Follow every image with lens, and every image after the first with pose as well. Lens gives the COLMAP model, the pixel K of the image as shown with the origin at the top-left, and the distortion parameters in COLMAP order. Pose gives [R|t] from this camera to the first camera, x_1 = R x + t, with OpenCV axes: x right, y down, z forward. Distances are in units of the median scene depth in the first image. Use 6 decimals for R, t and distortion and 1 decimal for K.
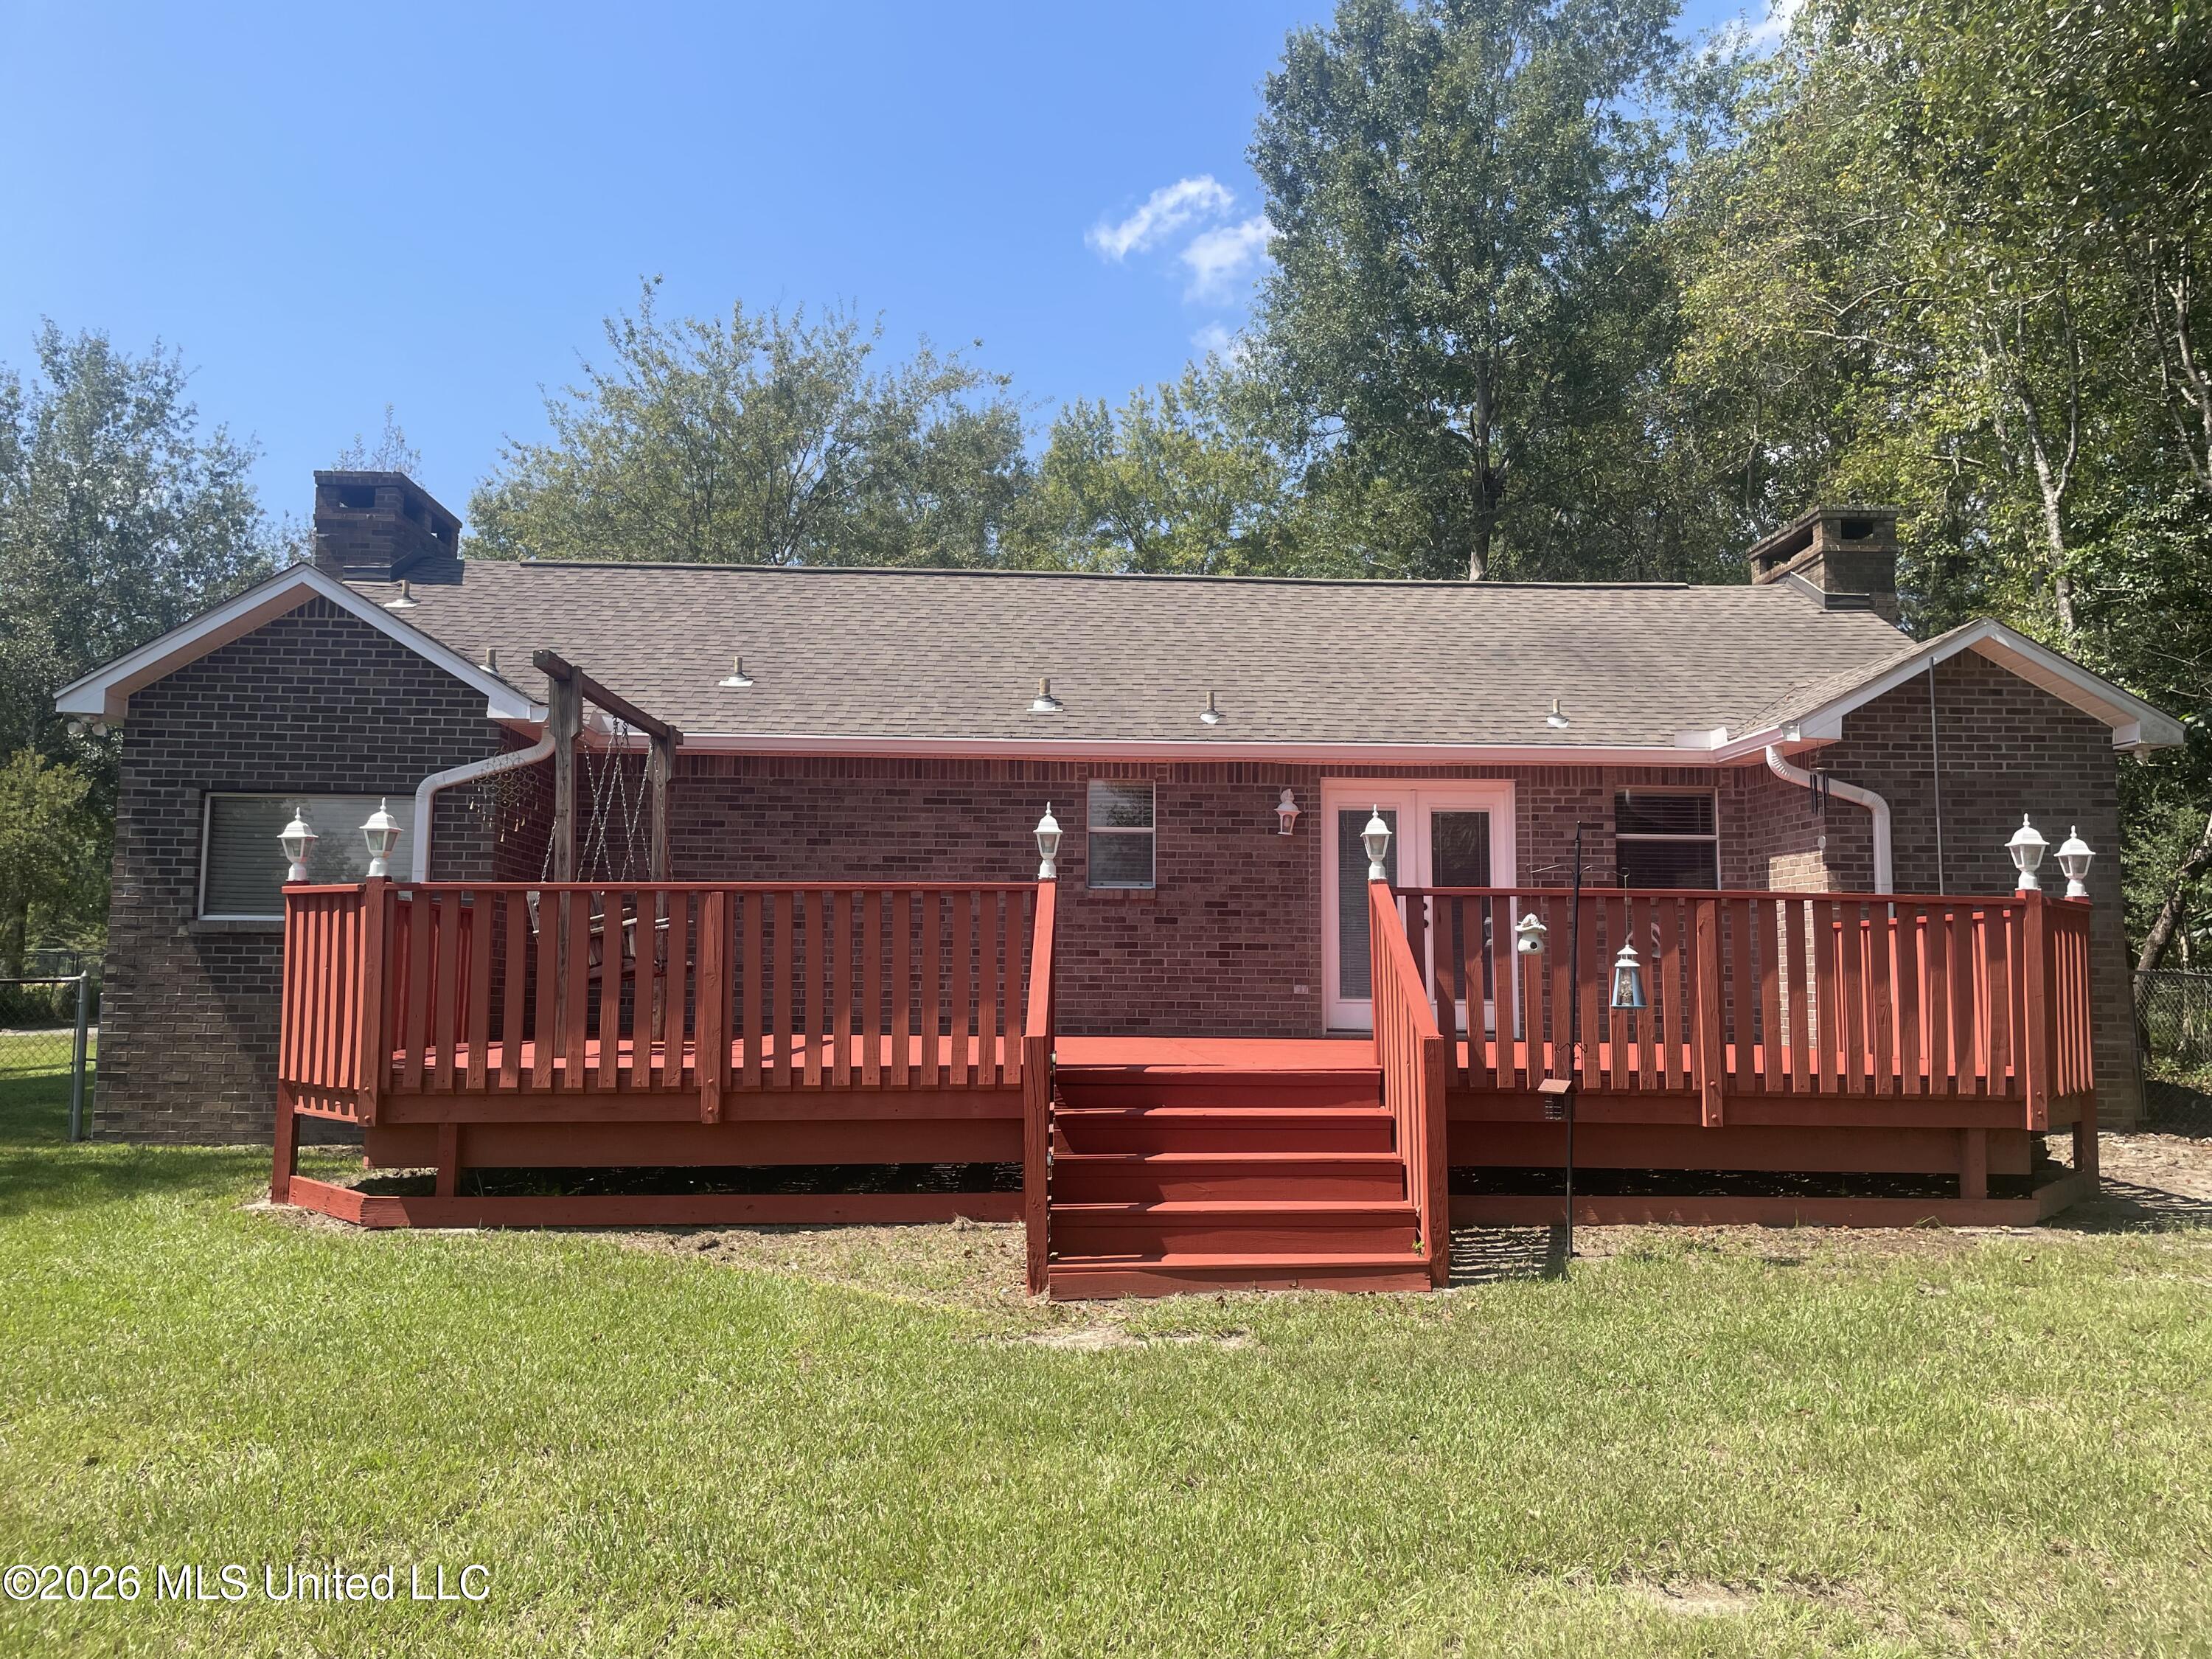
lens RADIAL K [[1661.6, 0, 1106.0], [0, 1661.6, 829.5], [0, 0, 1]] dist [0.048191, -0.002062]
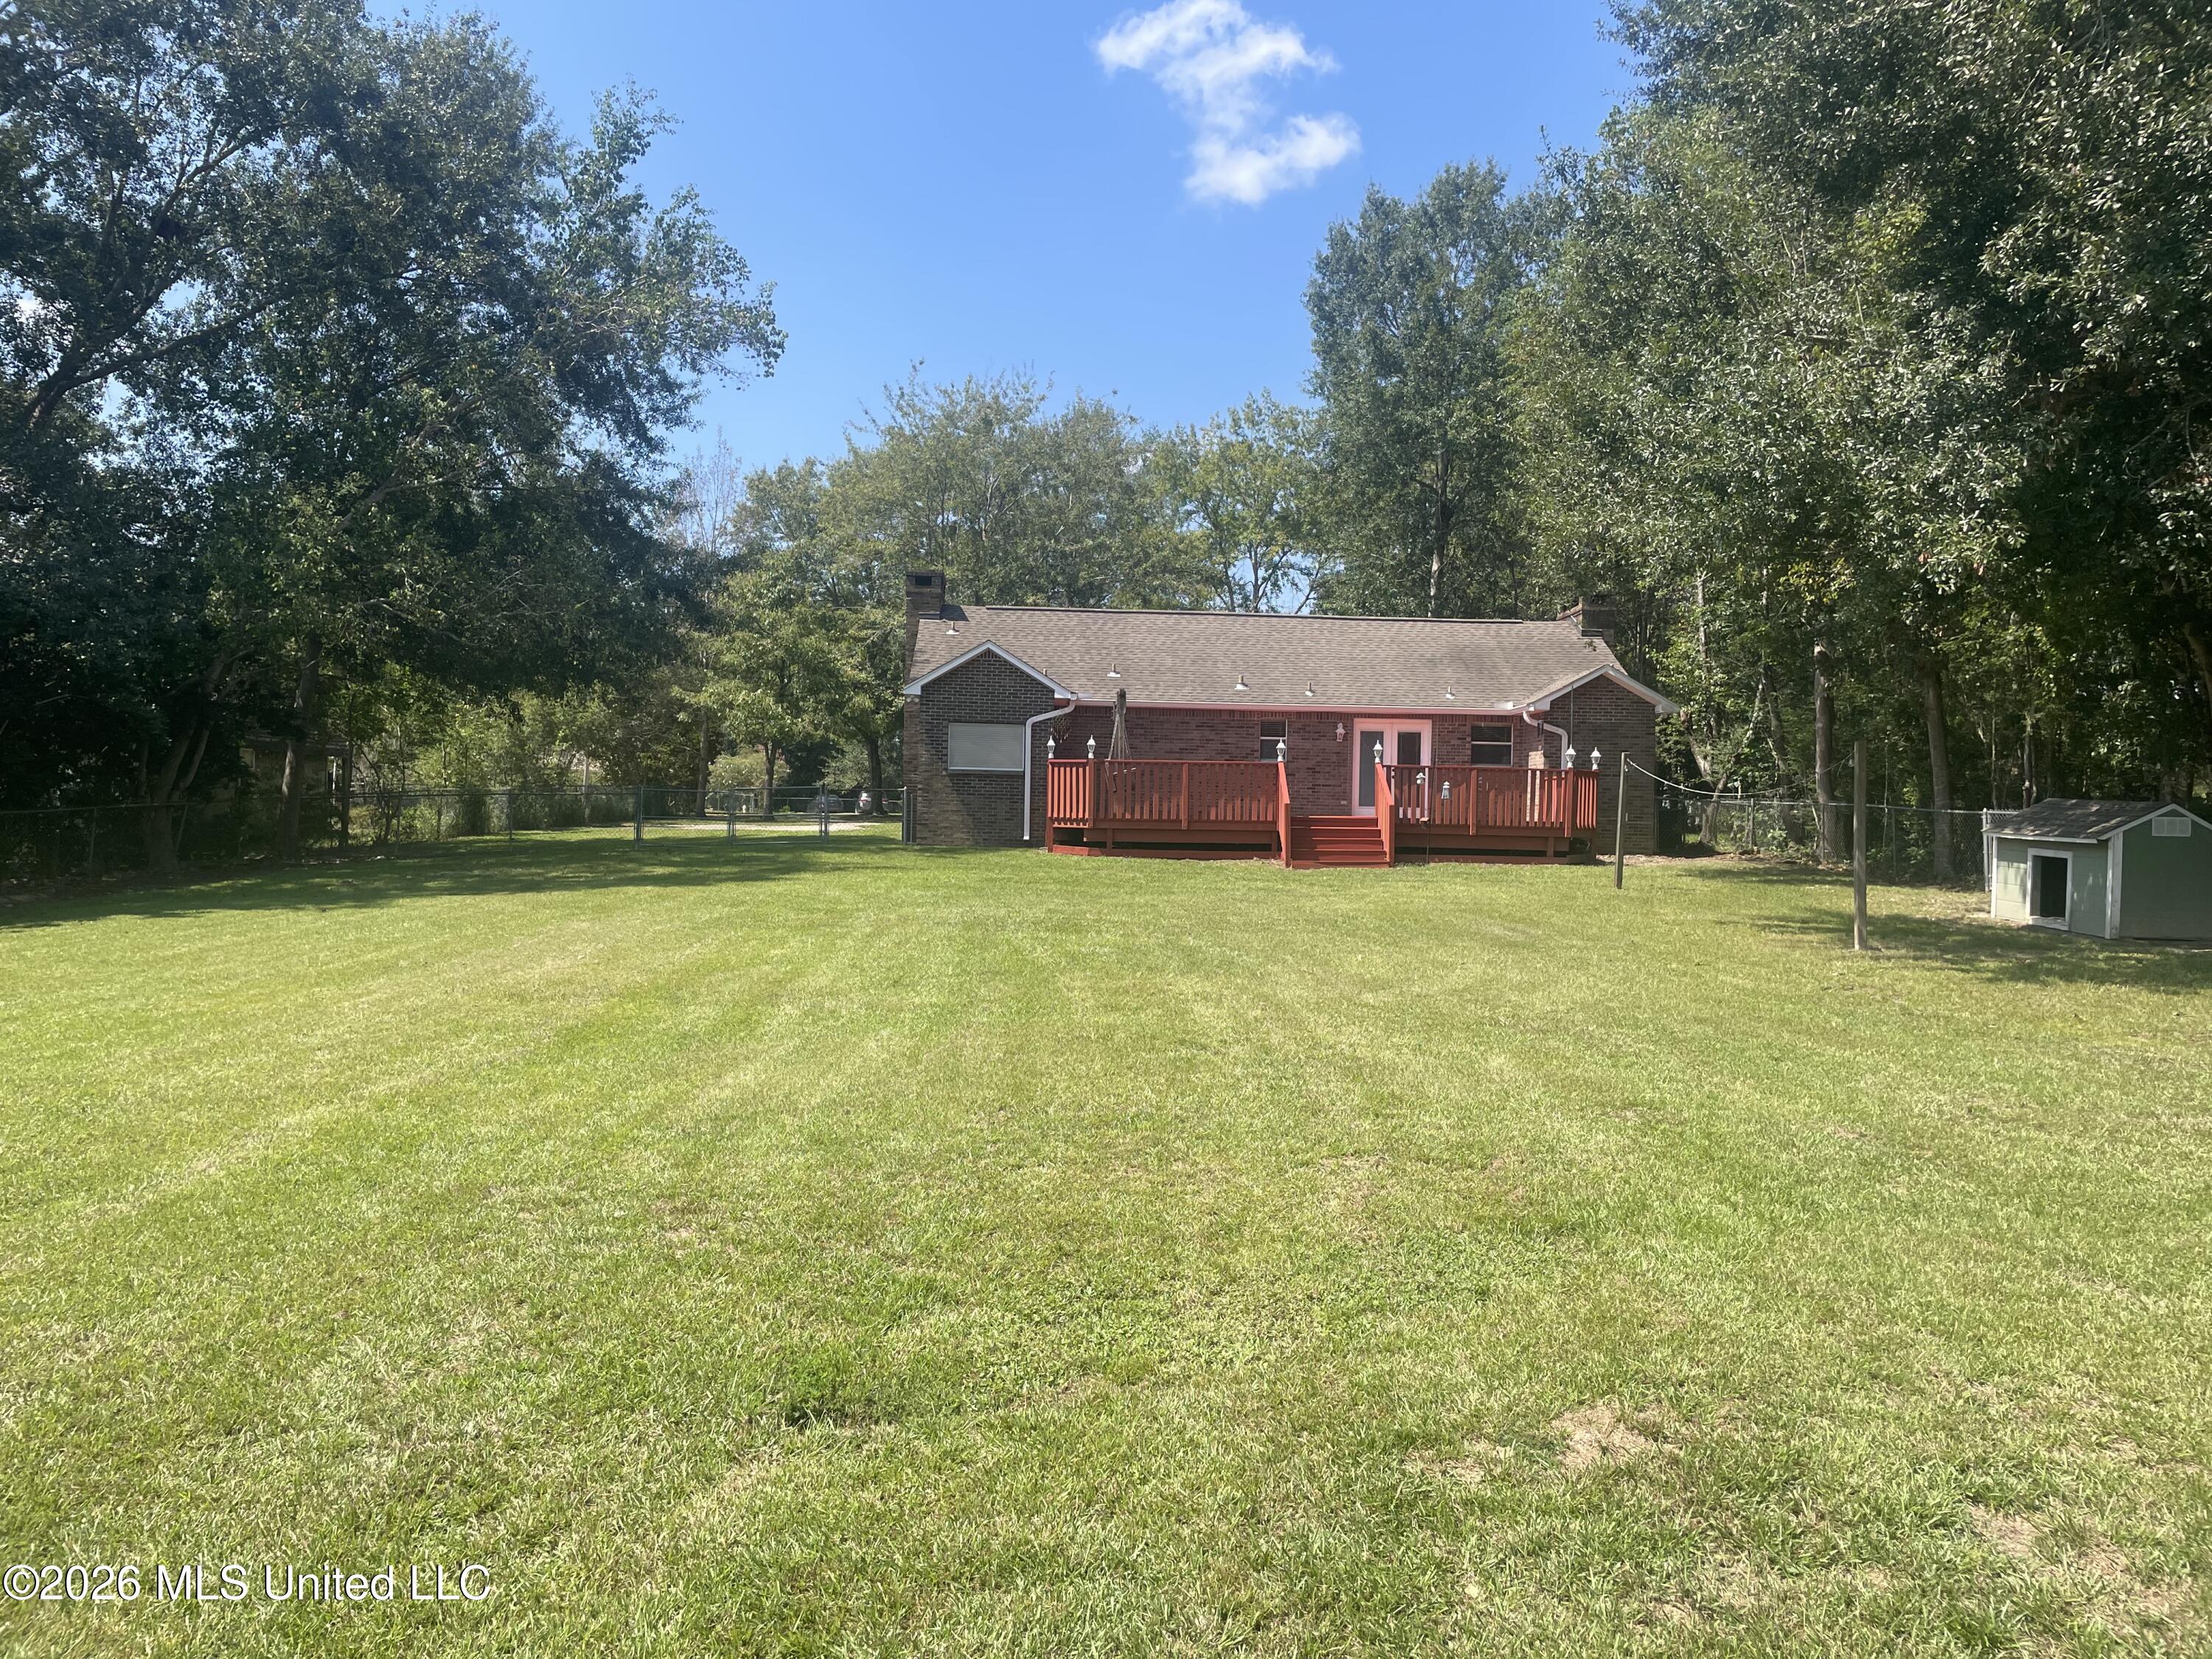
lens RADIAL K [[1661.6, 0, 1106.0], [0, 1661.6, 829.5], [0, 0, 1]] dist [0.048191, -0.002062]
pose [[0.999875, 0.012402, 0.009782, -0.269929], [-0.013188, 0.996313, 0.084772, -0.072630], [-0.008694, -0.084891, 0.996352, -1.525004]]
